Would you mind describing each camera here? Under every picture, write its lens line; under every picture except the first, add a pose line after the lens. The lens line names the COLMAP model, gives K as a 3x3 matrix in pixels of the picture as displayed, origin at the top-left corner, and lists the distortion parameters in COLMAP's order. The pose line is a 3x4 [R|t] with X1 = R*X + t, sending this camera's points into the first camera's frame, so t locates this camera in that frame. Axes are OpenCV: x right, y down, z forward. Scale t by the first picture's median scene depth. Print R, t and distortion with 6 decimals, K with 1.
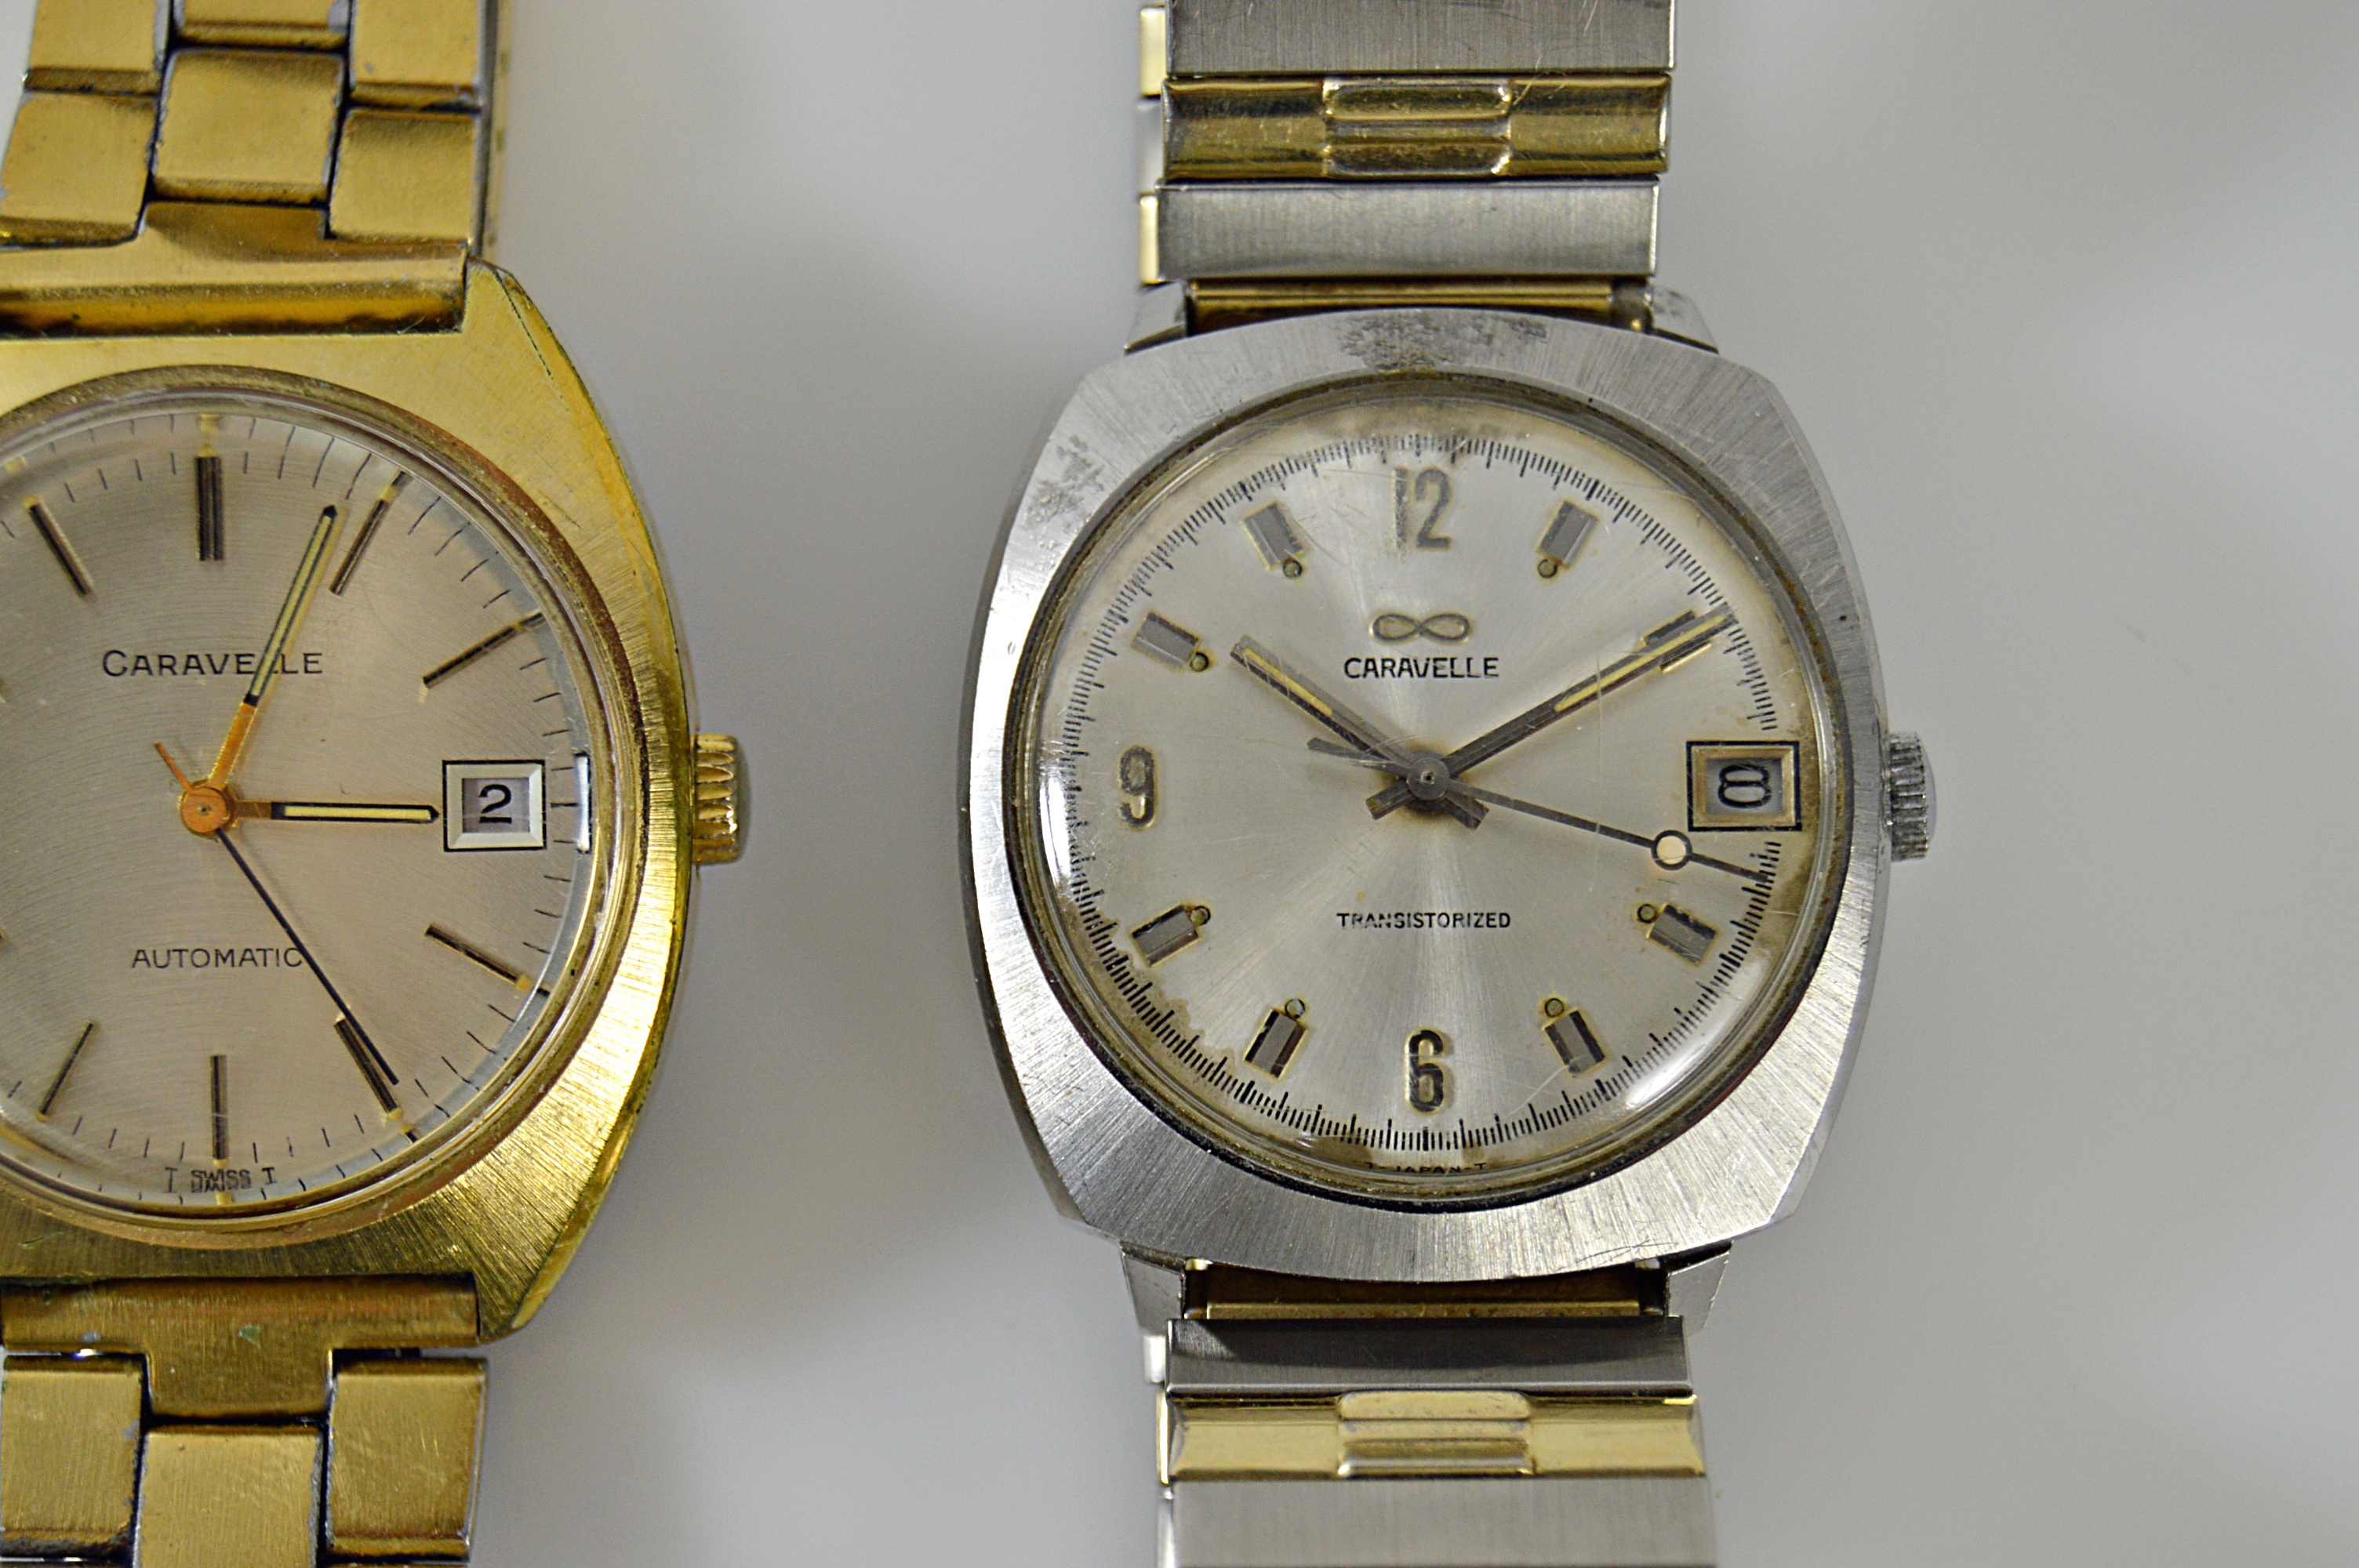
lens RADIAL K [[4649.5, 0, 1183.2], [0, 4649.5, 791.7], [0, 0, 1]] dist [0.007418, 0.000000]
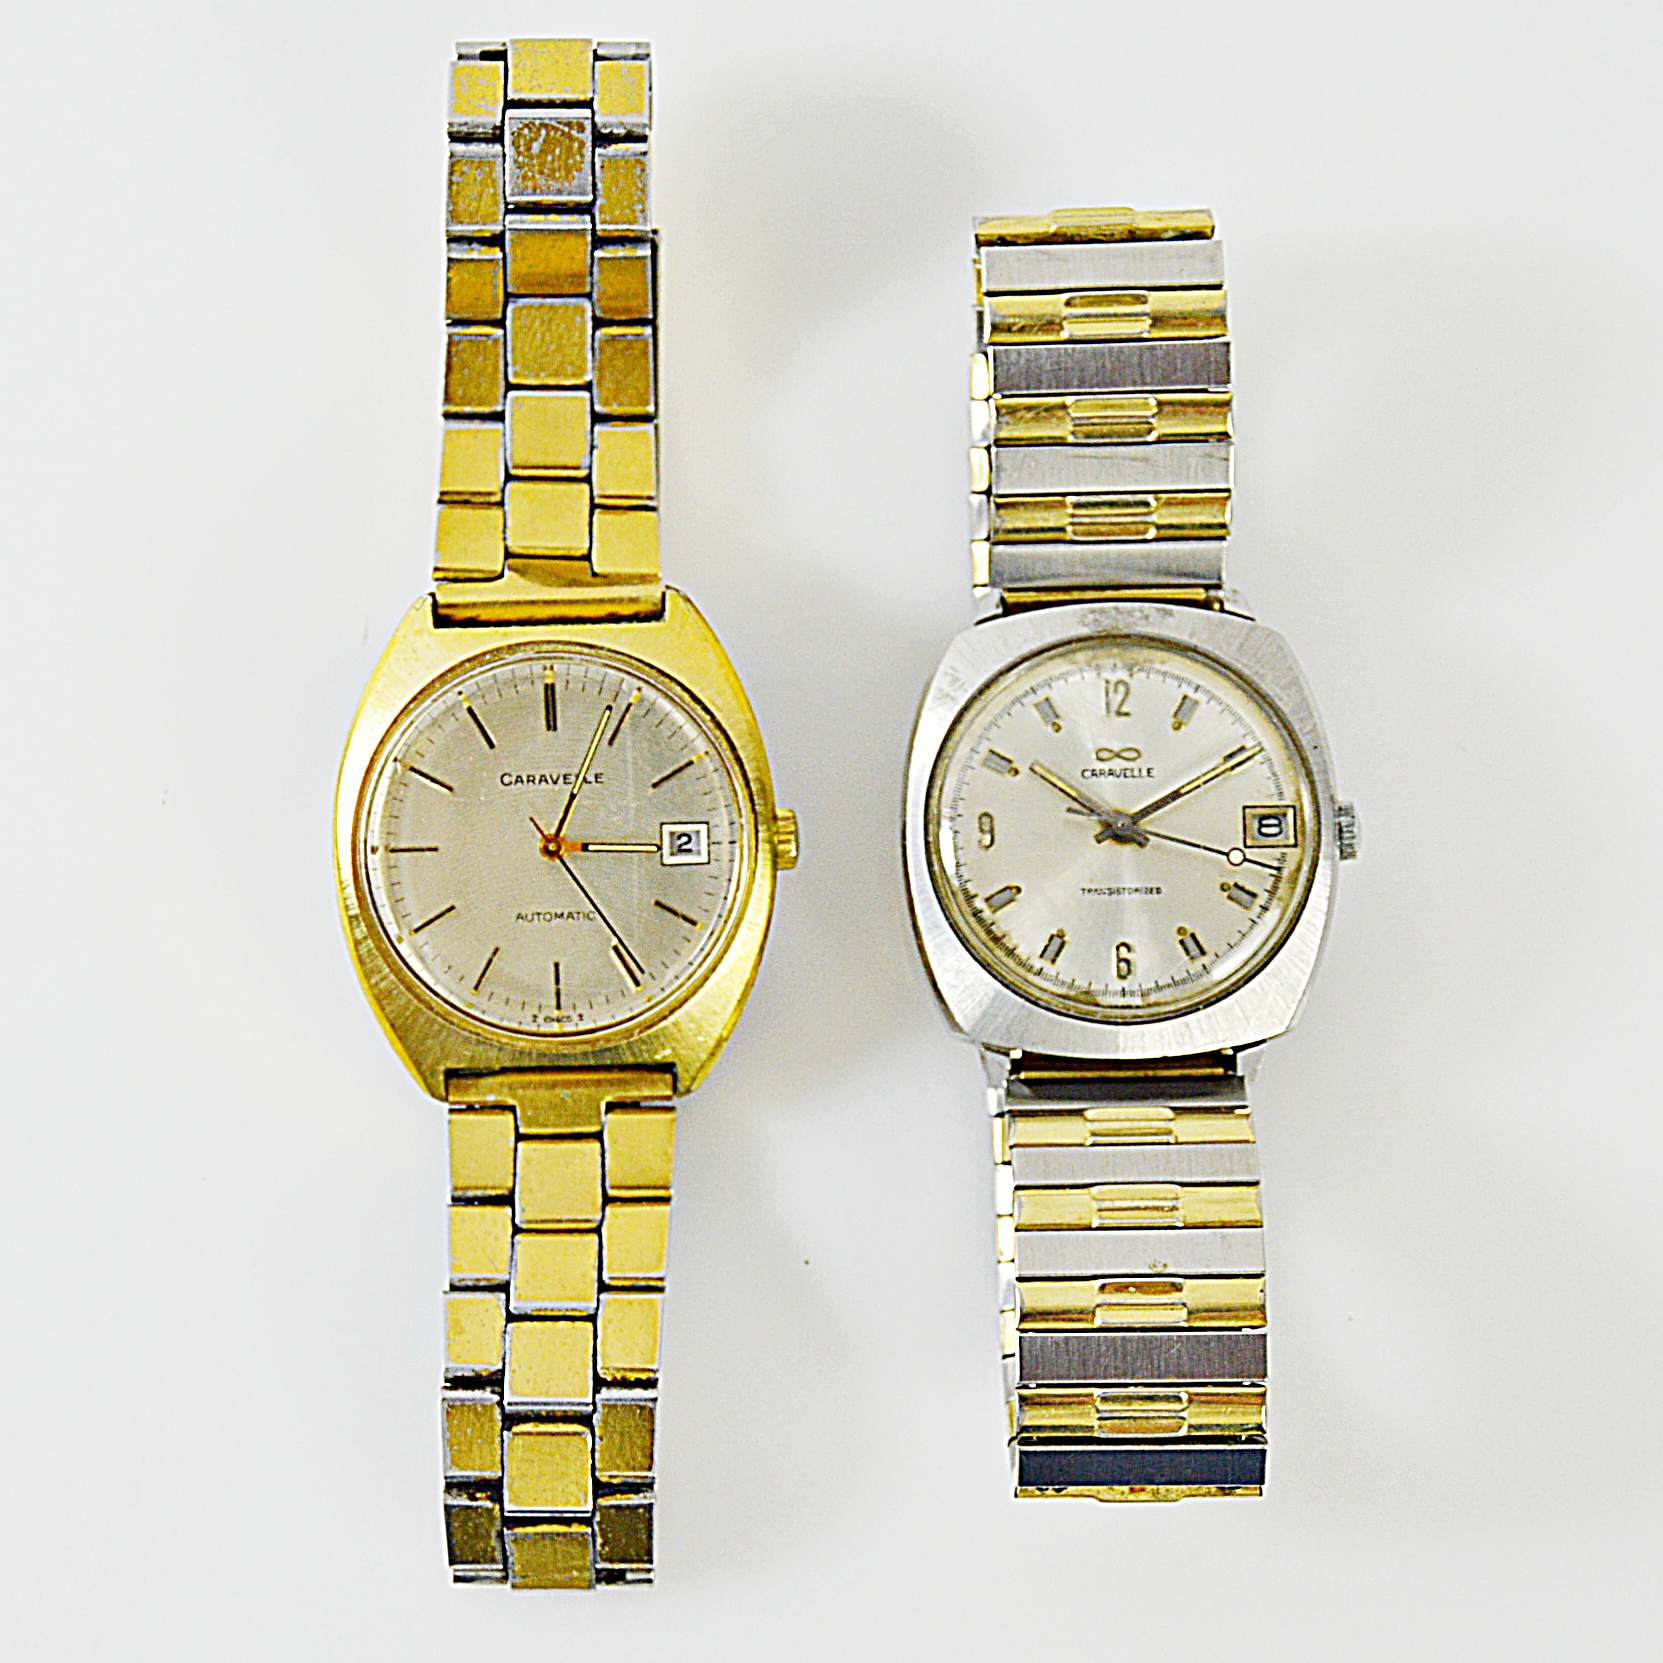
lens RADIAL K [[4456.7, 0, 753.7], [0, 4456.7, 818.9], [0, 0, 1]] dist [0.051097, 0.000000]
pose [[0.999819, -0.013420, -0.013465, -0.088534], [0.013373, 0.999904, -0.003578, -0.000646], [0.013512, 0.003398, 0.999903, -1.048500]]
